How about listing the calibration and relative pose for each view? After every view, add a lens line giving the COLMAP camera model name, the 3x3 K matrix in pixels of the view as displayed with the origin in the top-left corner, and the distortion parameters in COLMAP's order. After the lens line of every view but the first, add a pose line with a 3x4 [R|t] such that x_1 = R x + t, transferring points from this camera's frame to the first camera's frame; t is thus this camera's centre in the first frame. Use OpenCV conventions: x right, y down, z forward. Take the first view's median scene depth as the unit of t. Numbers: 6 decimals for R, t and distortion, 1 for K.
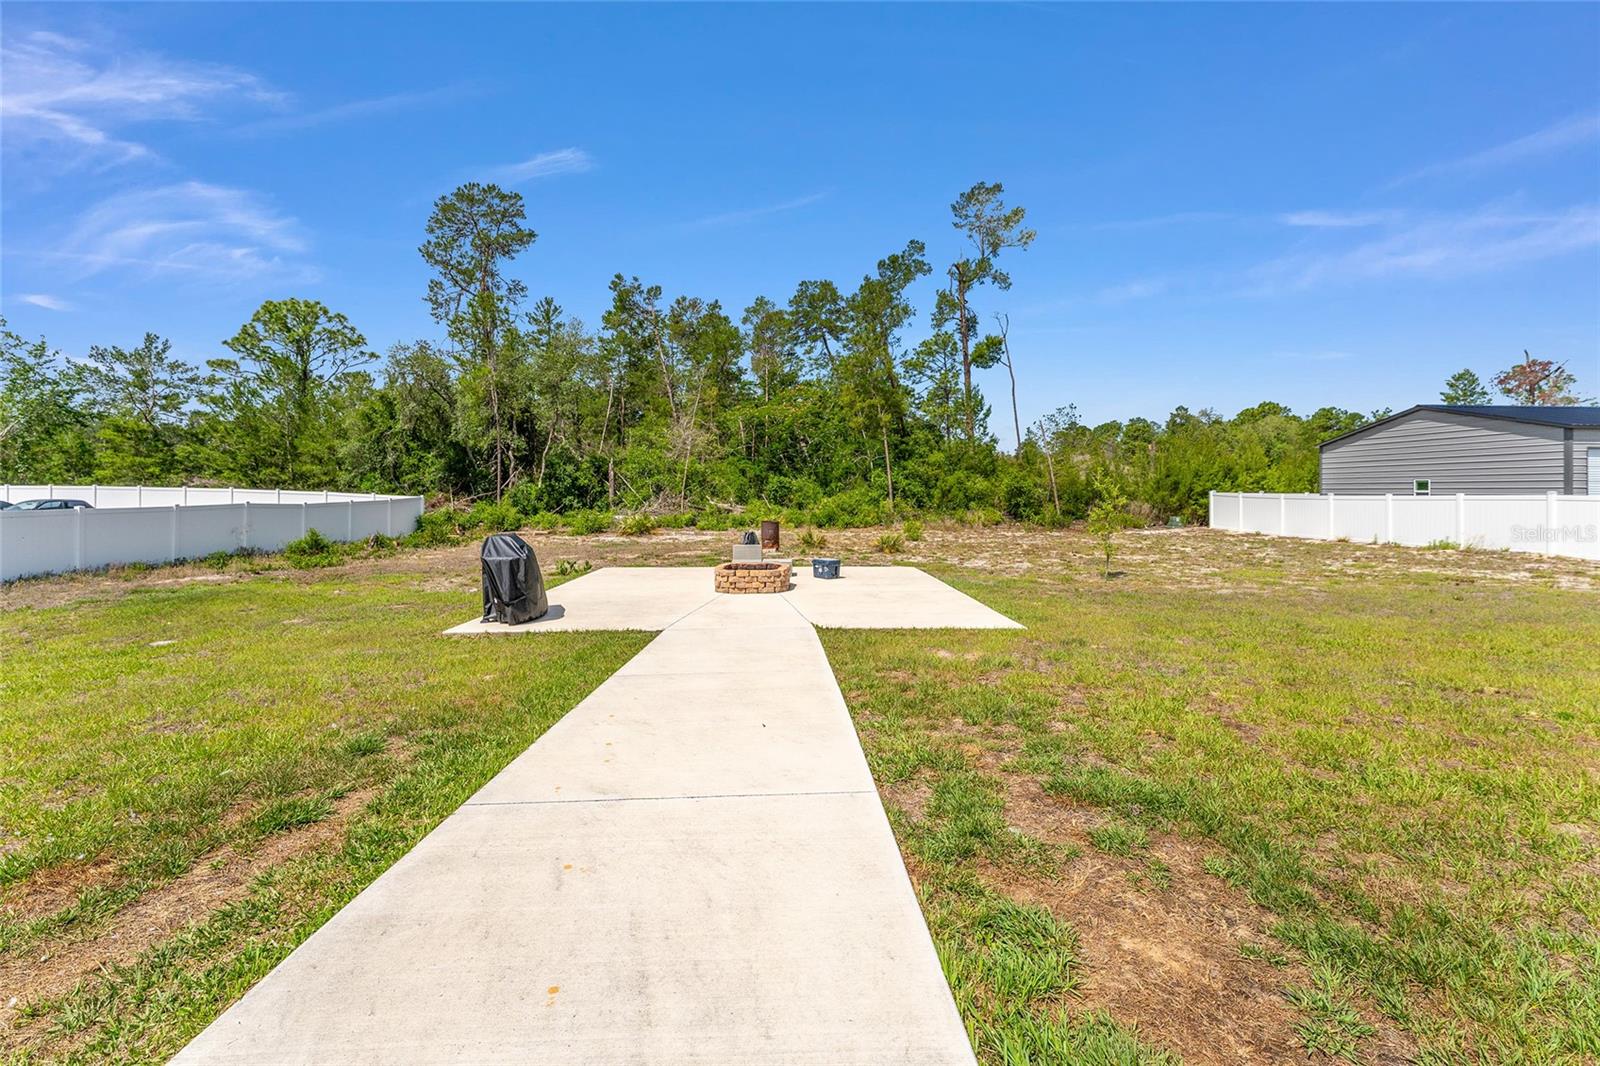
lens RADIAL K [[657.1, 0, 808.1], [0, 657.1, 506.5], [0, 0, 1]] dist [-0.002204, -0.000217]
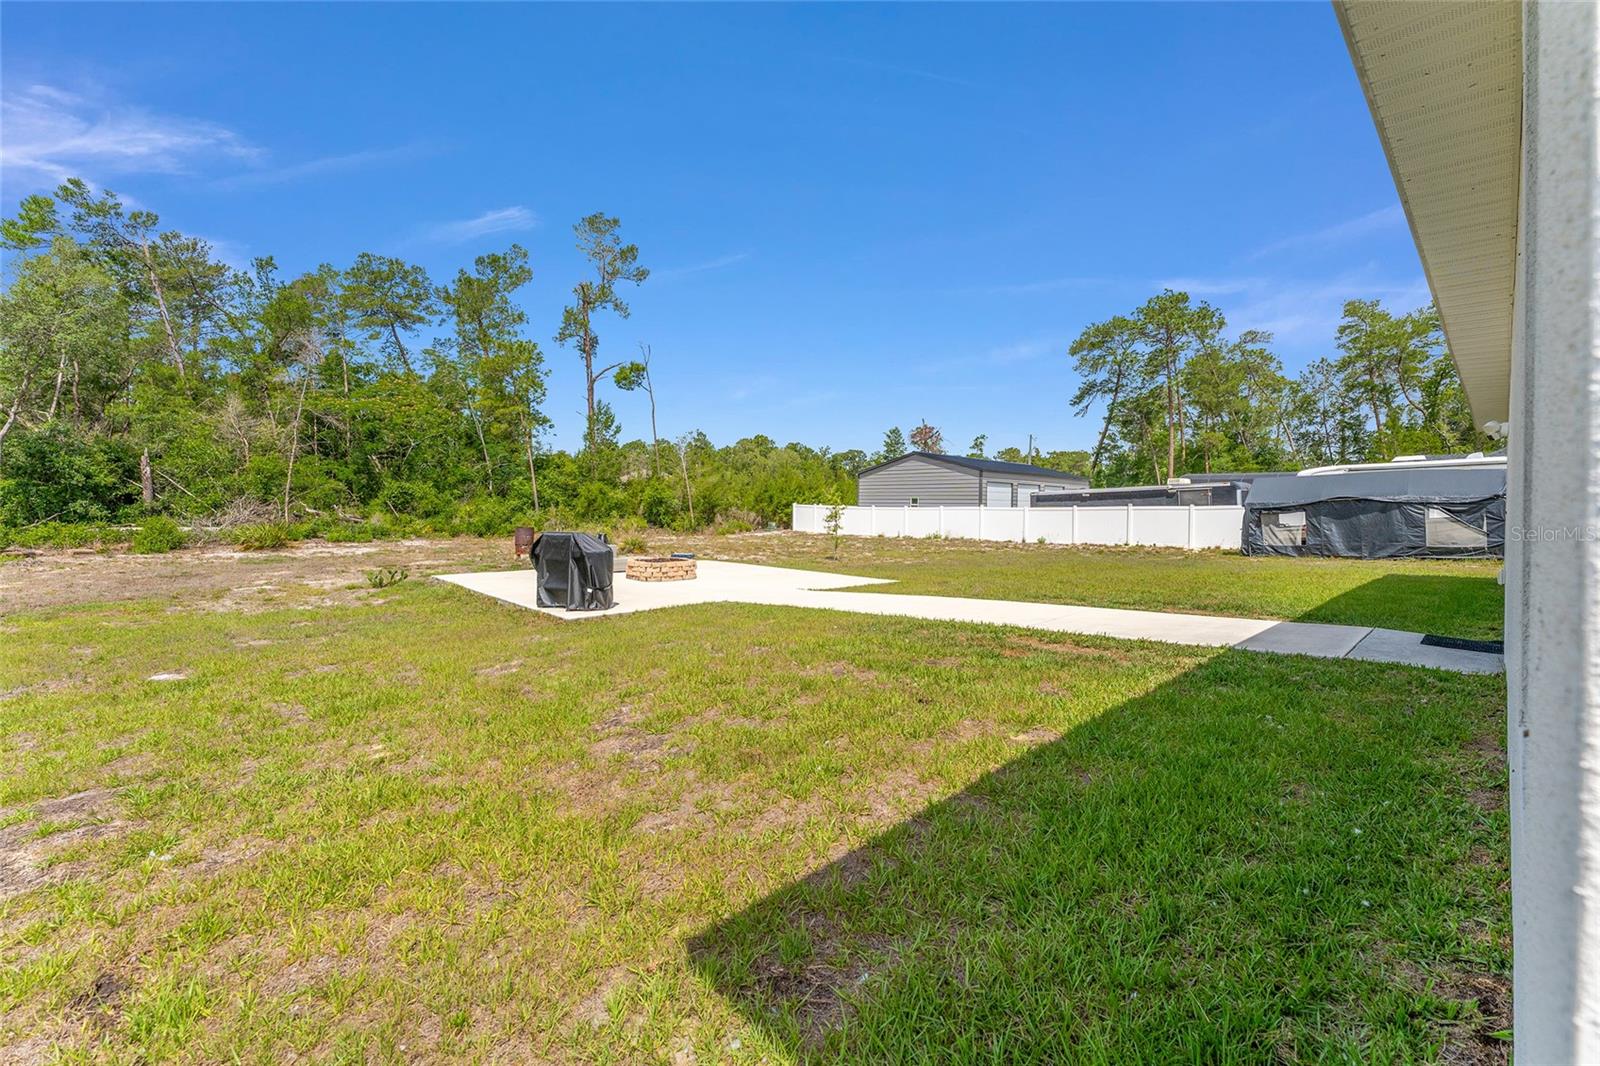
lens RADIAL K [[638.2, 0, 802.3], [0, 638.2, 531.3], [0, 0, 1]] dist [-0.001396, -0.000188]
pose [[0.759168, -0.017176, 0.650669, -0.218721], [0.003971, 0.999755, 0.021758, 0.005563], [-0.650883, -0.013934, 0.759050, -0.012107]]
